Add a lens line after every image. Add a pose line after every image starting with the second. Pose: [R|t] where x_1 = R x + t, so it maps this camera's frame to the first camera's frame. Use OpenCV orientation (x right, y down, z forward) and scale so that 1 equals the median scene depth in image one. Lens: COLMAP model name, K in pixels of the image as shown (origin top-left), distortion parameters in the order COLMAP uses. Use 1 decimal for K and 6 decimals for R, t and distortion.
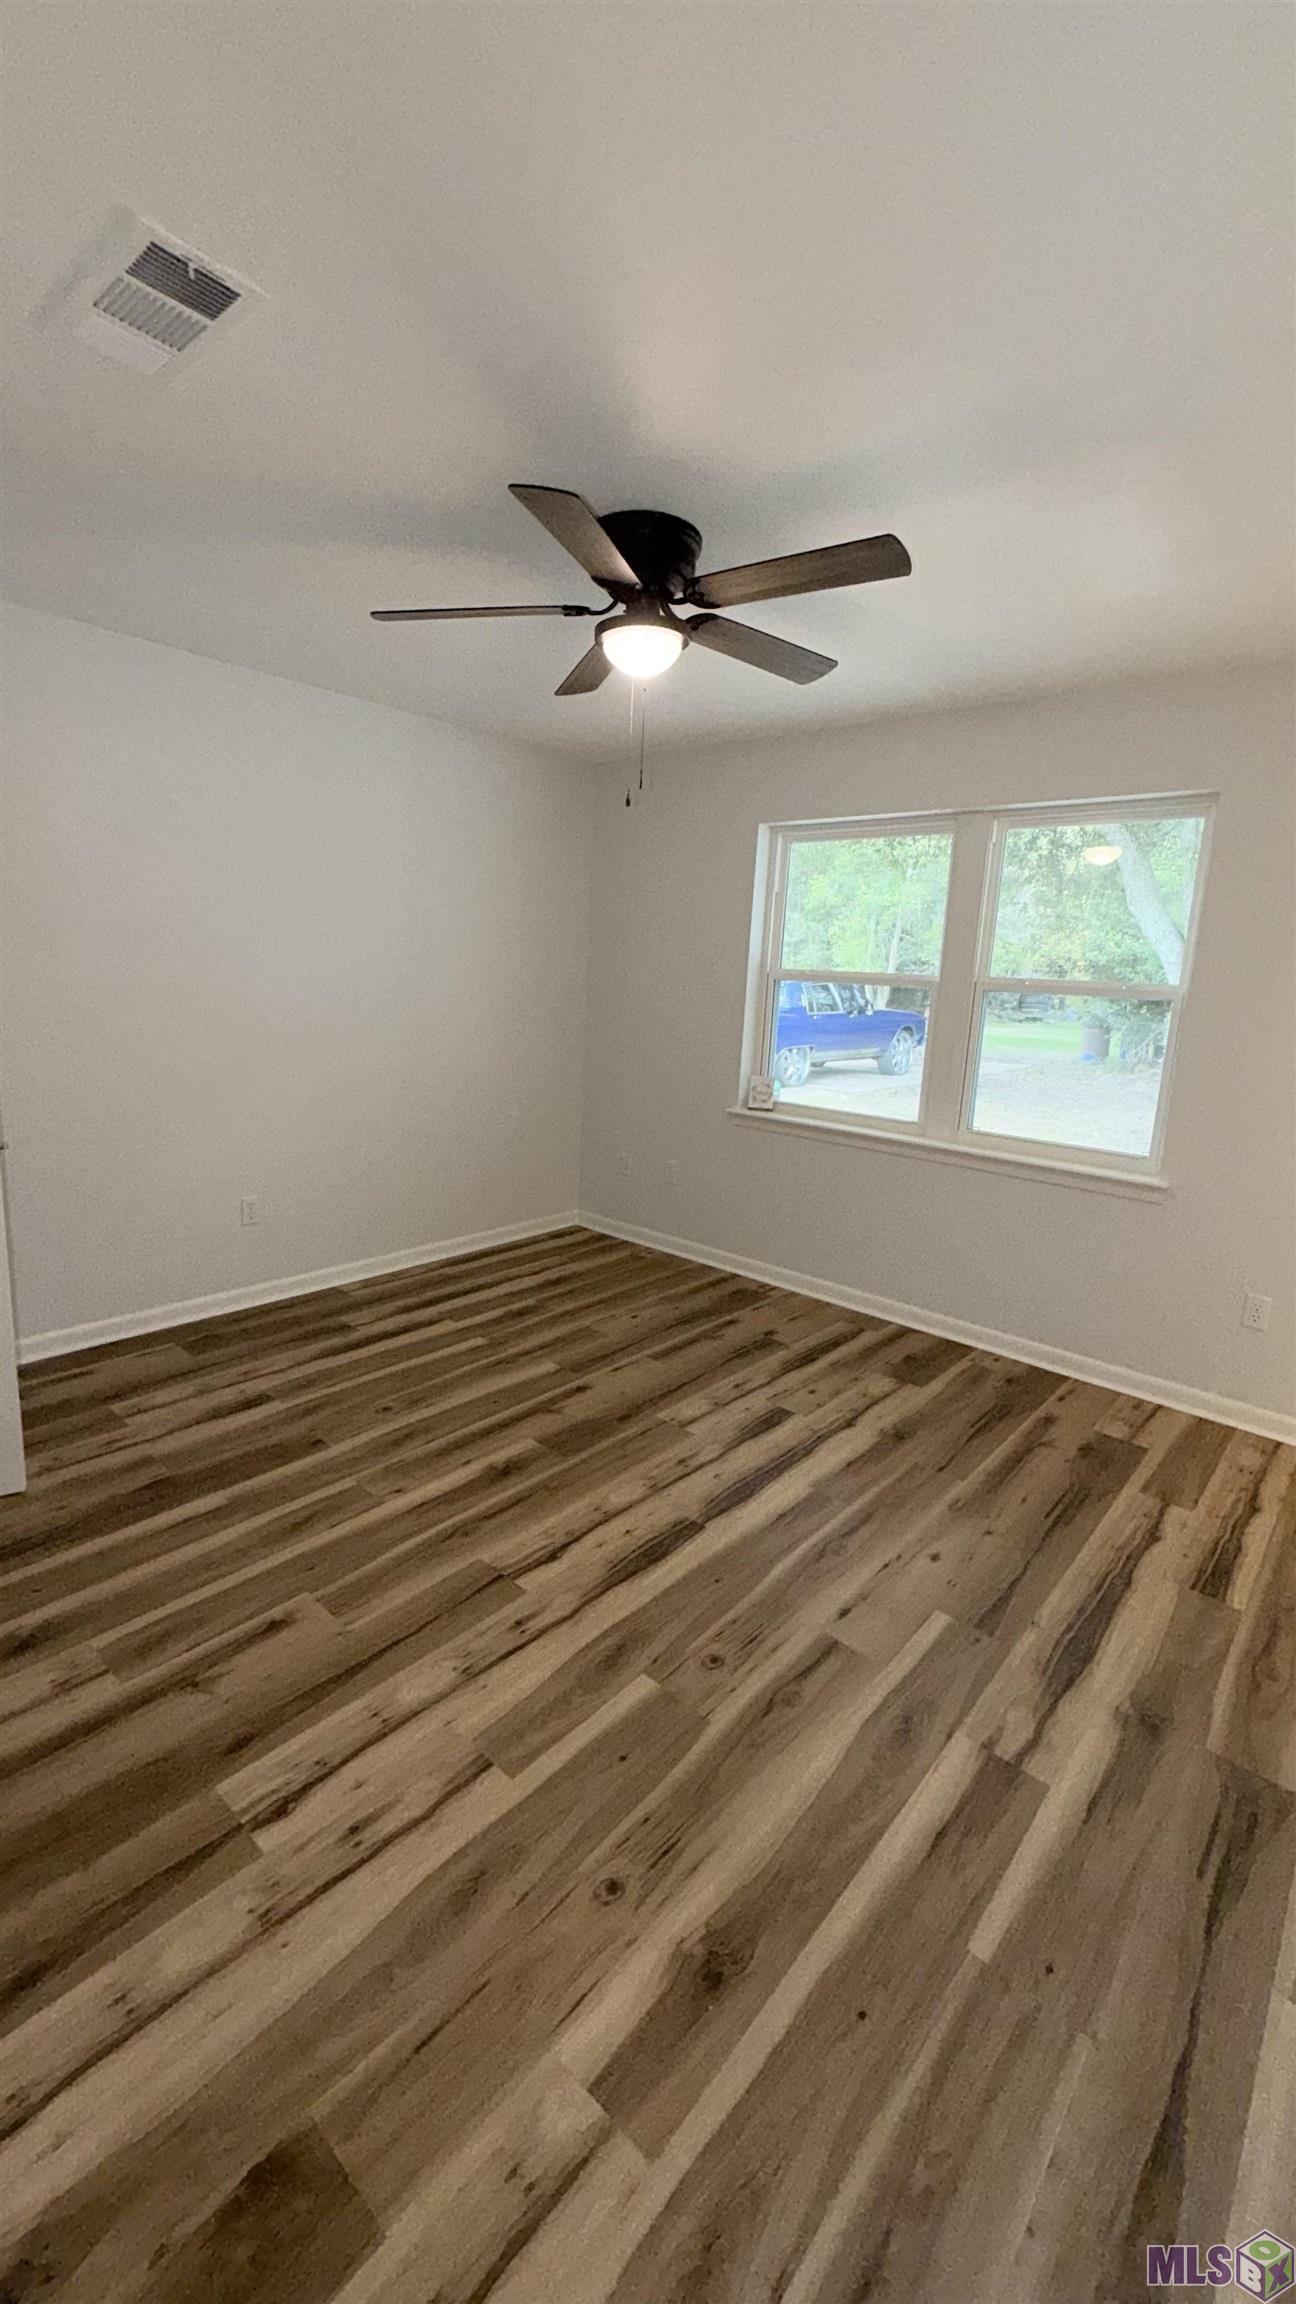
lens RADIAL K [[918.6, 0, 647.1], [0, 918.6, 1146.8], [0, 0, 1]] dist [0.001317, -0.000078]
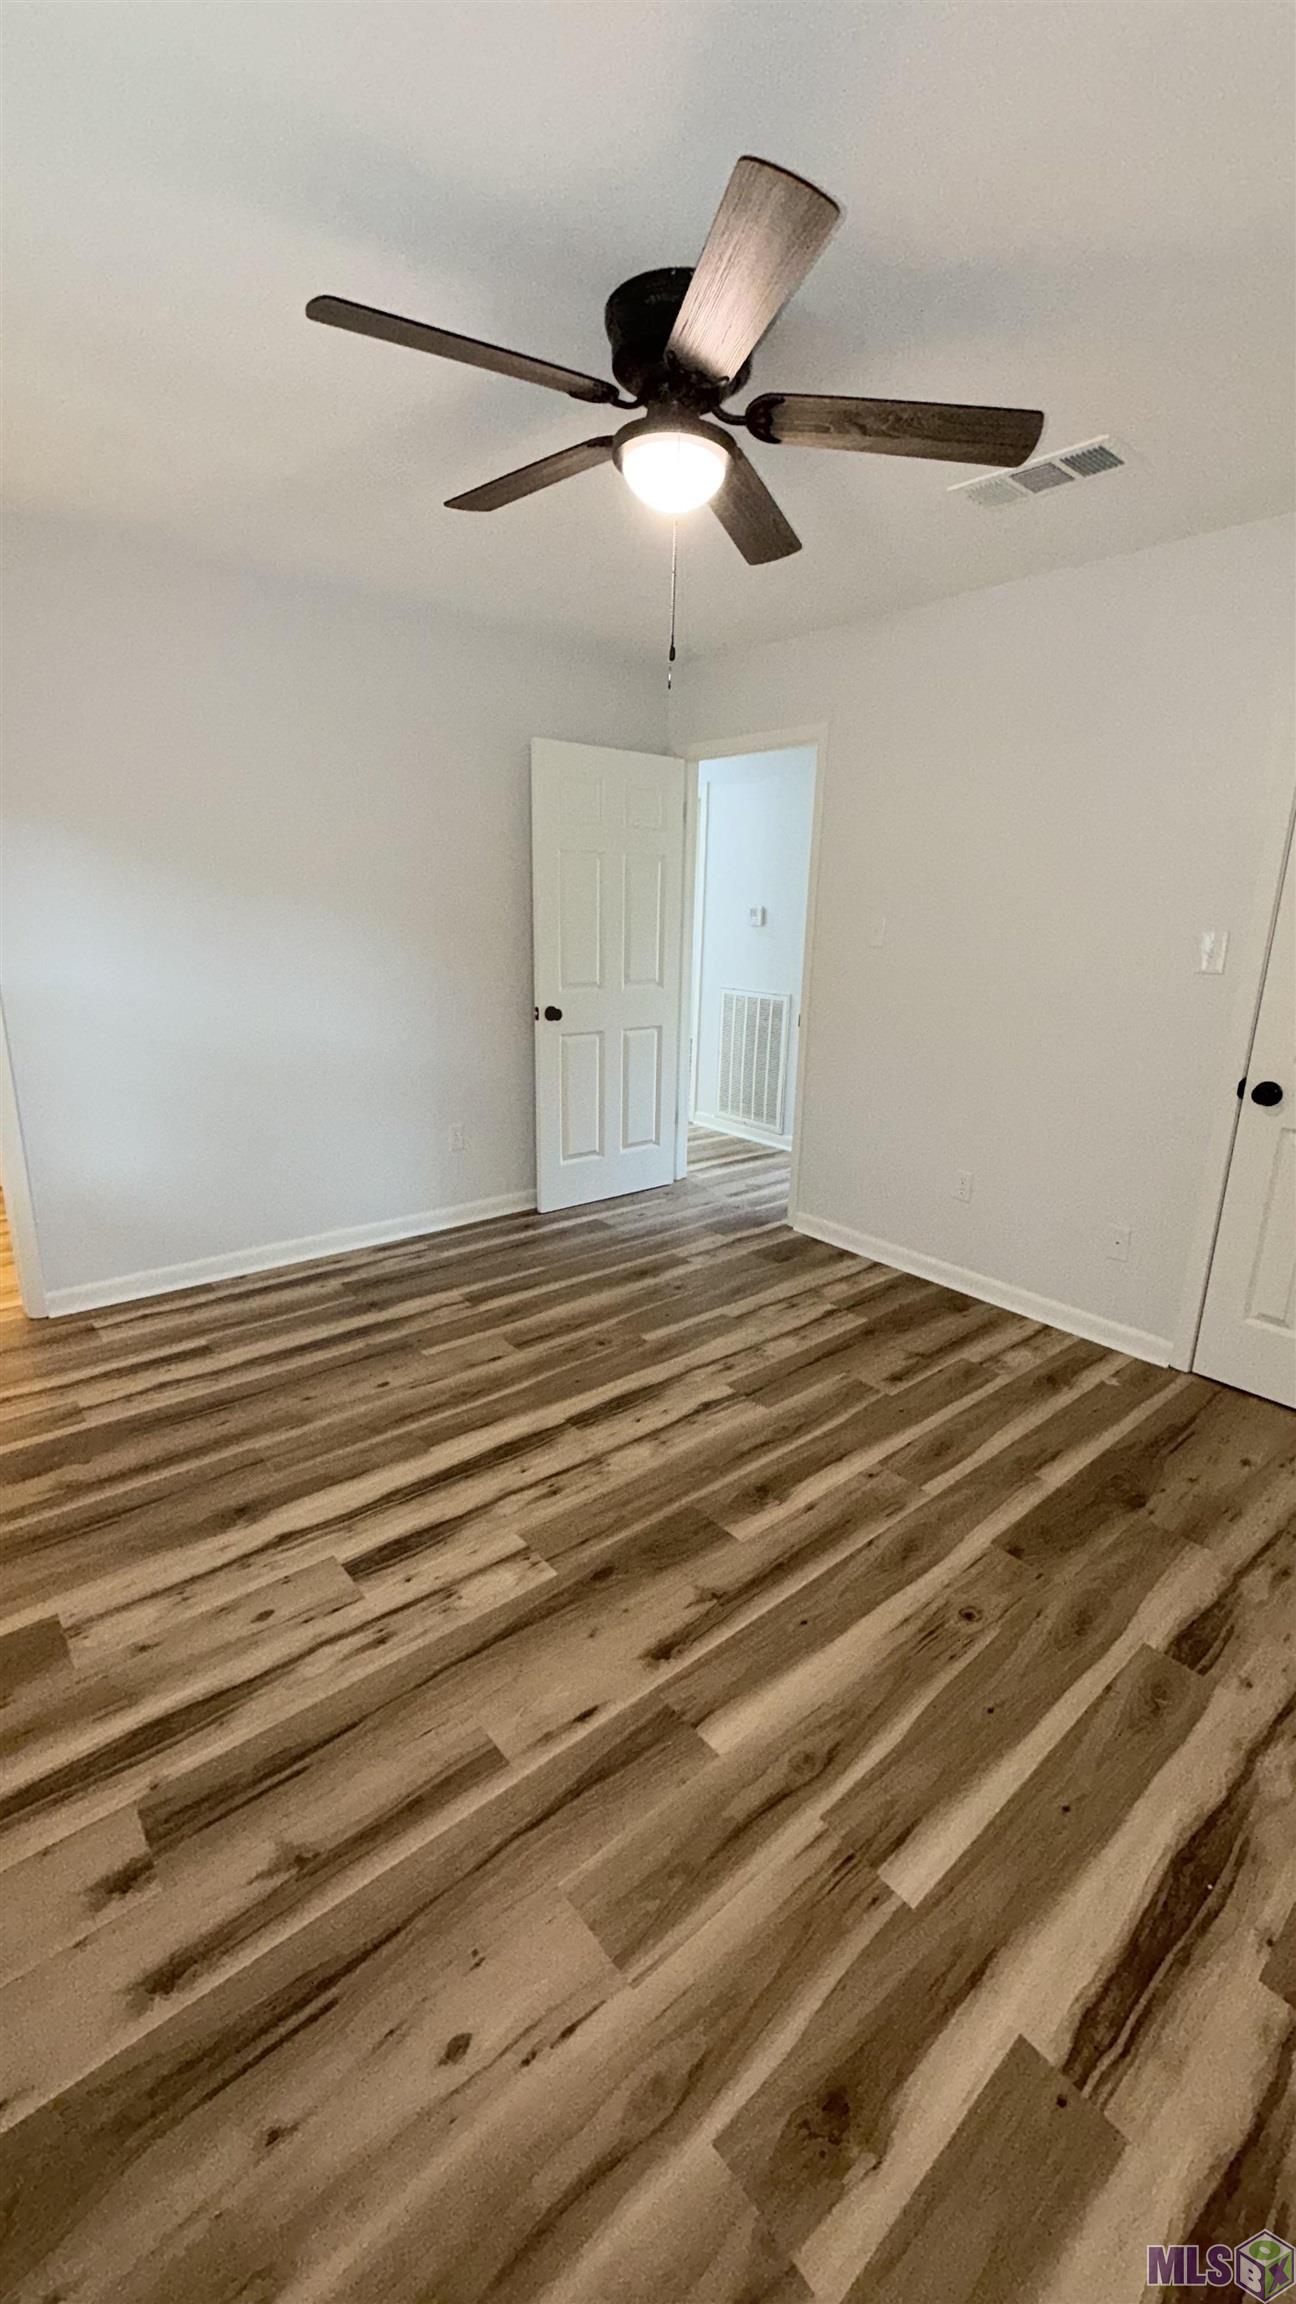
lens RADIAL K [[918.6, 0, 647.1], [0, 918.6, 1146.8], [0, 0, 1]] dist [0.001317, -0.000078]
pose [[-0.986525, -0.107170, 0.123628, -0.121439], [-0.042559, 0.897689, 0.438570, -0.325546], [-0.157981, 0.427398, -0.890153, 1.689467]]
